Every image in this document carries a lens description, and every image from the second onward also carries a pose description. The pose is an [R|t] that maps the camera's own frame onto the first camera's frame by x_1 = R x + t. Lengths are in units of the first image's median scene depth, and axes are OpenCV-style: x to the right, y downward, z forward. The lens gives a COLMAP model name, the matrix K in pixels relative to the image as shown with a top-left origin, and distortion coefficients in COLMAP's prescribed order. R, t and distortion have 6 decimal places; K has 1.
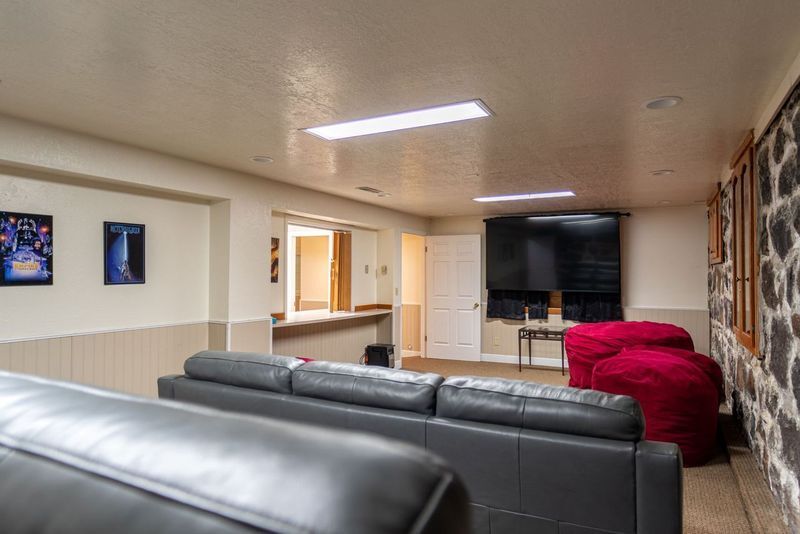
lens RADIAL K [[494.6, 0, 402.6], [0, 494.6, 270.2], [0, 0, 1]] dist [-0.001168, 0.003607]
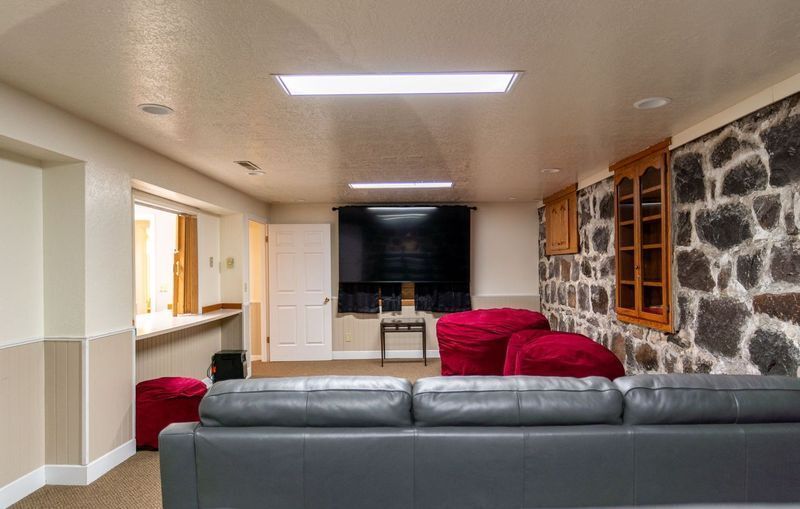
lens RADIAL K [[506.6, 0, 400.6], [0, 506.6, 271.0], [0, 0, 1]] dist [0.000747, 0.002251]
pose [[0.890026, -0.015635, 0.455641, -0.174687], [0.008720, 0.999813, 0.017275, 0.001283], [-0.455826, -0.011402, 0.889996, 0.099001]]
